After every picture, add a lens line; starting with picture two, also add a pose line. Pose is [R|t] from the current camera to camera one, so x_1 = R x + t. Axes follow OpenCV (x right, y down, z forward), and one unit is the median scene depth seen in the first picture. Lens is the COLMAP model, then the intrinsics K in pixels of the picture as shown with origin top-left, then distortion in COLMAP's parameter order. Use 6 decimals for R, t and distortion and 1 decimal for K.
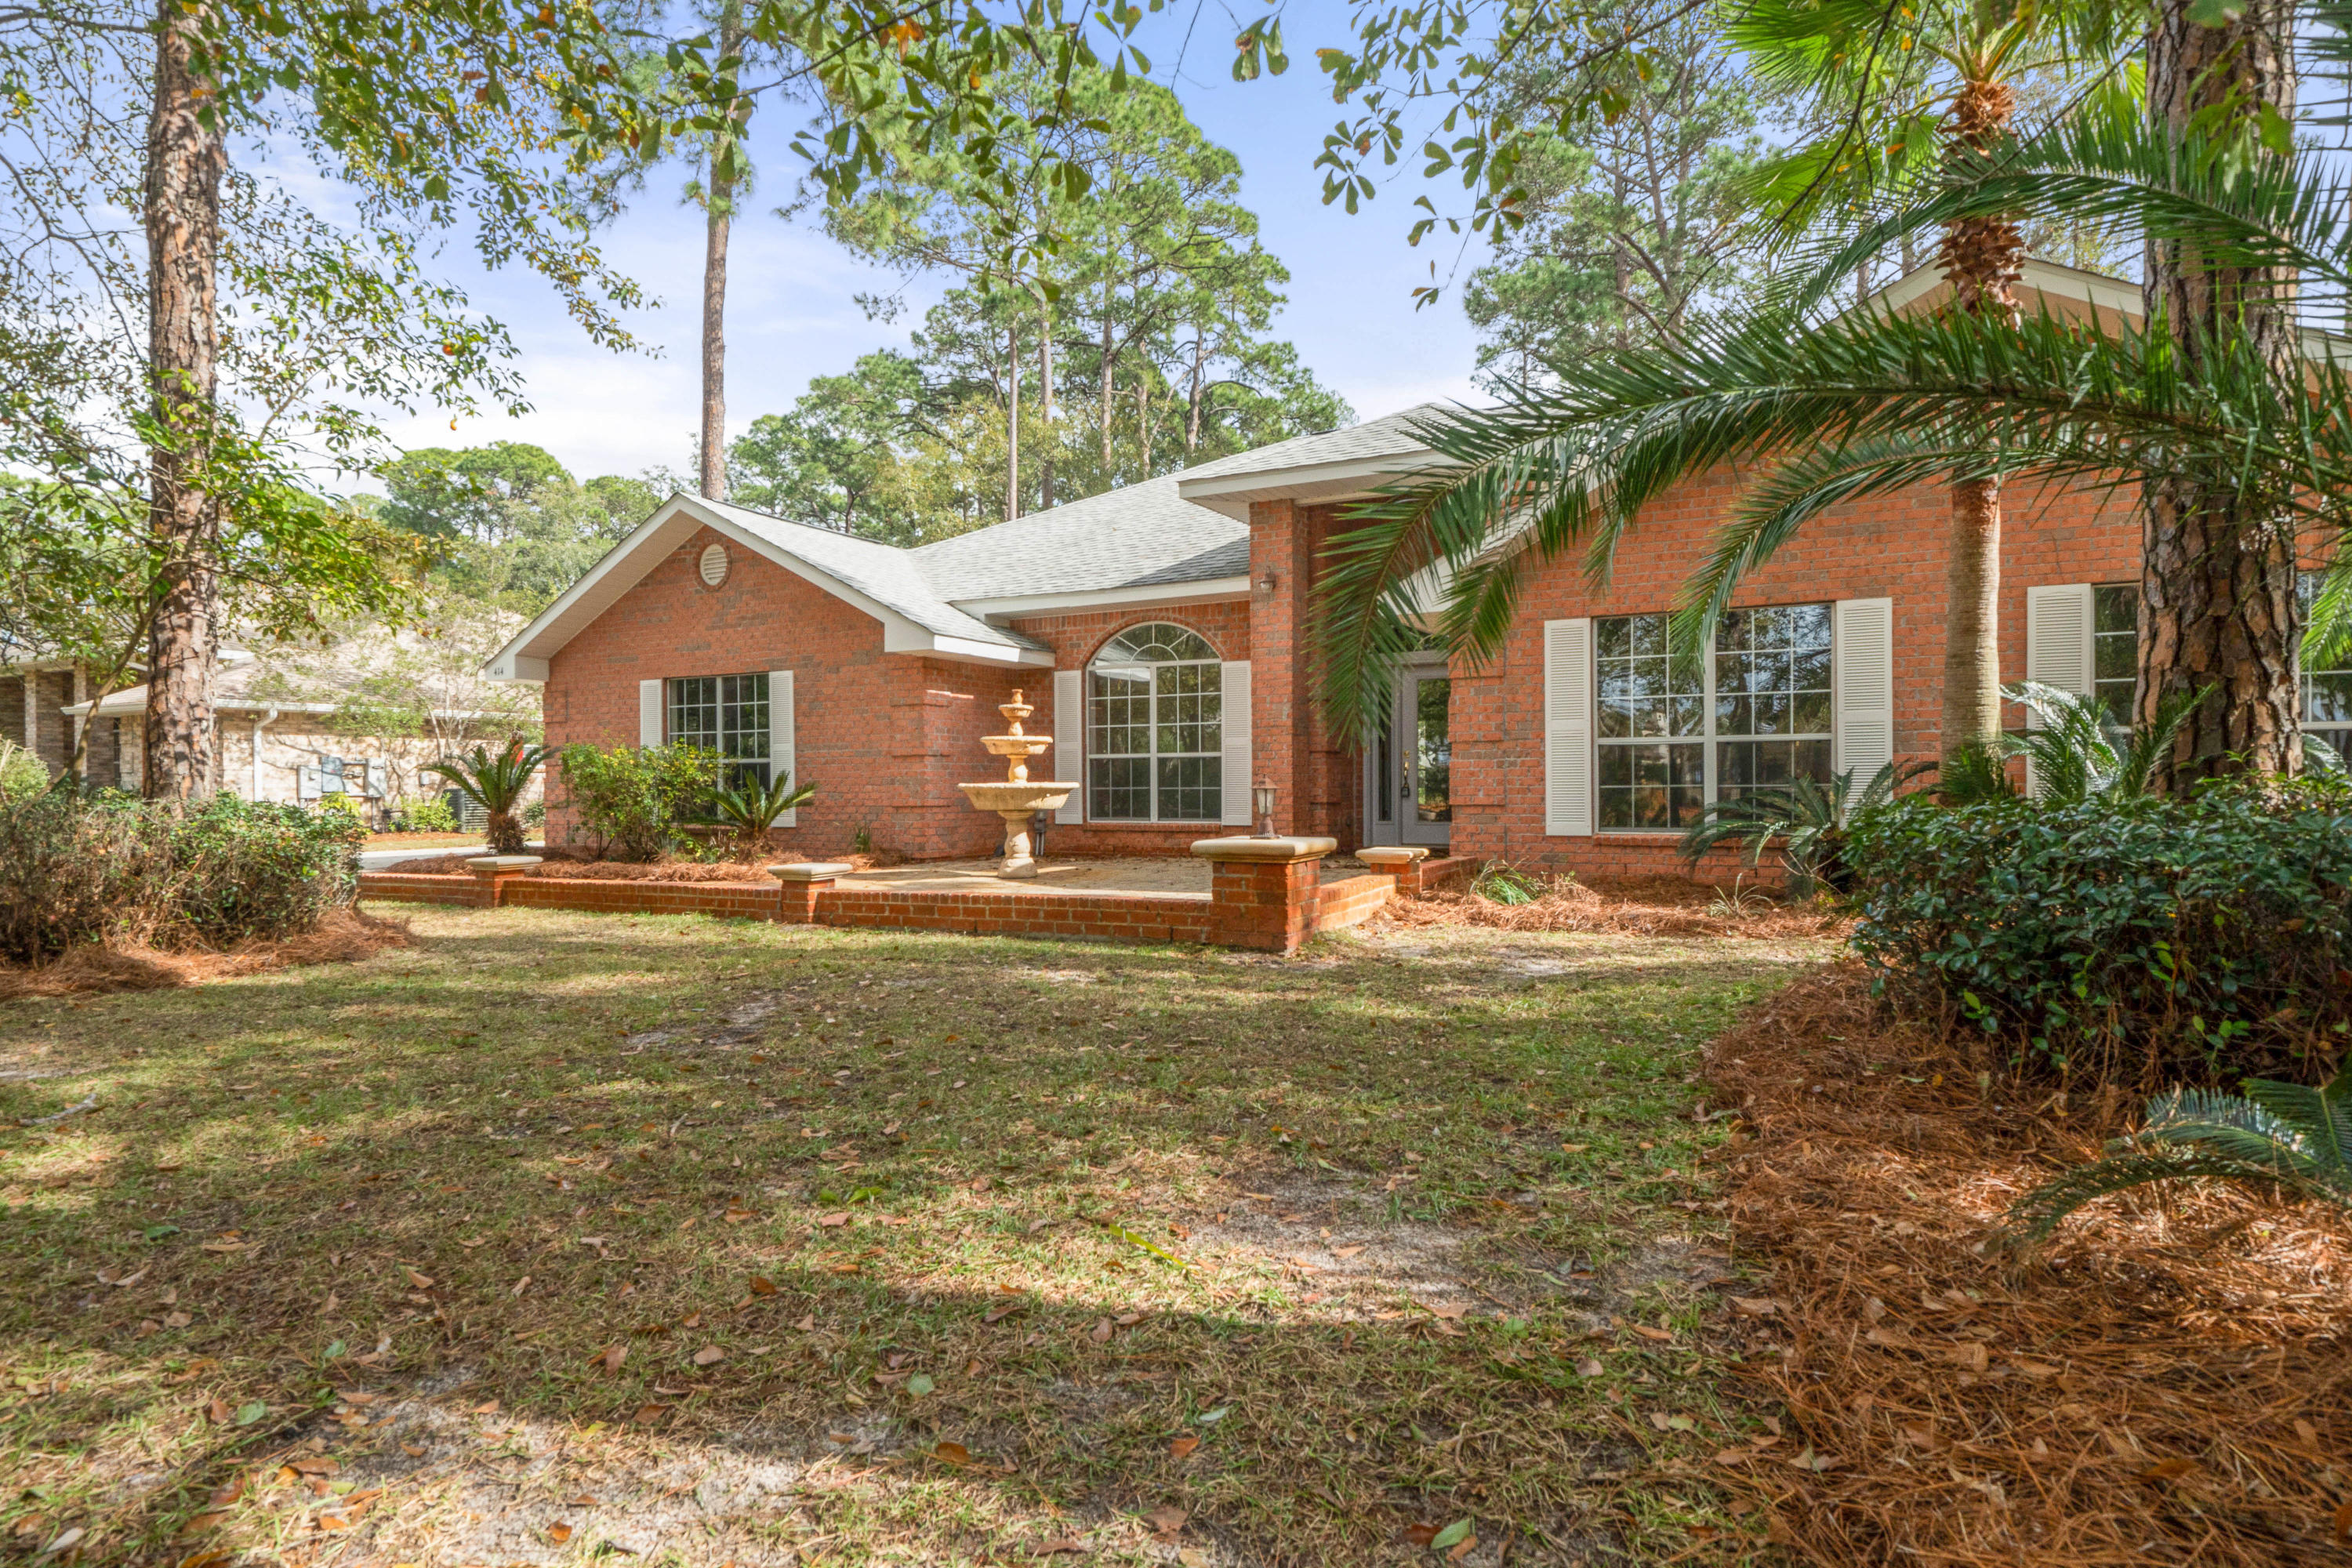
lens RADIAL K [[1284.5, 0, 1163.7], [0, 1284.5, 797.5], [0, 0, 1]] dist [-0.004045, -0.000978]
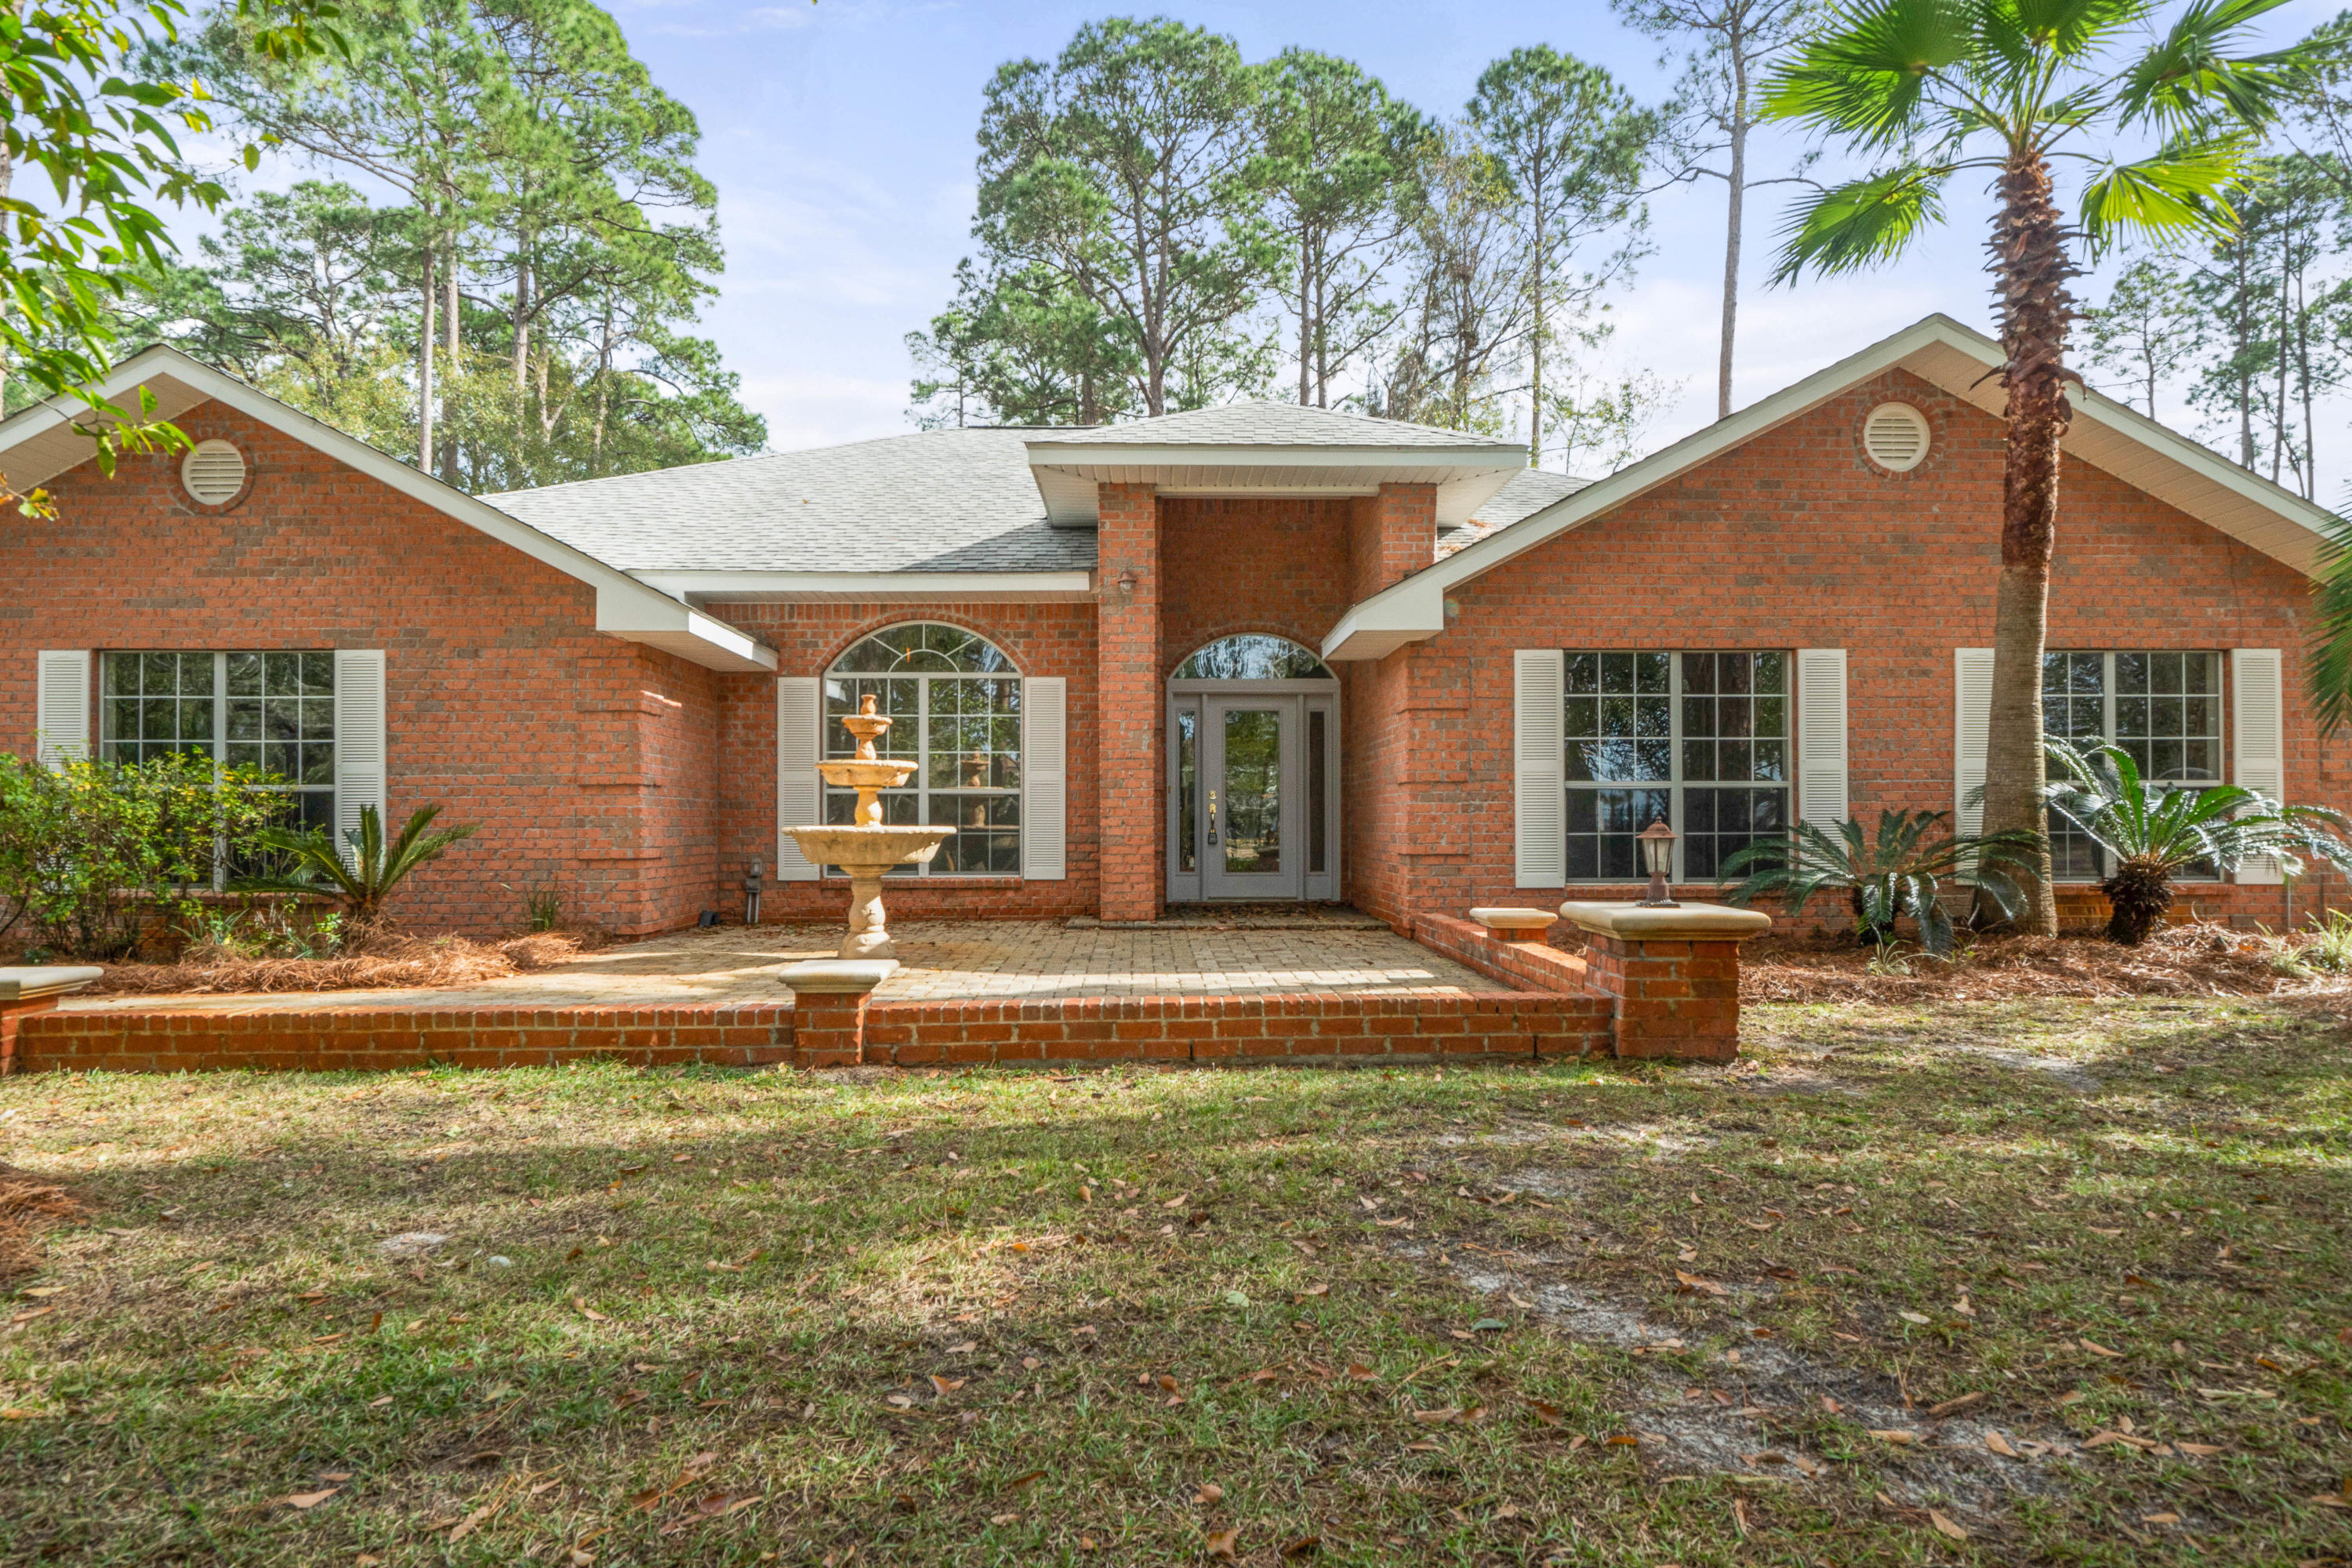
lens RADIAL K [[1284.5, 0, 1197.2], [0, 1284.5, 828.1], [0, 0, 1]] dist [-0.004045, -0.000978]
pose [[0.873242, 0.004412, 0.487267, -0.255115], [0.000268, 0.999954, -0.009536, -0.002881], [-0.487287, 0.008458, 0.873201, 0.245530]]
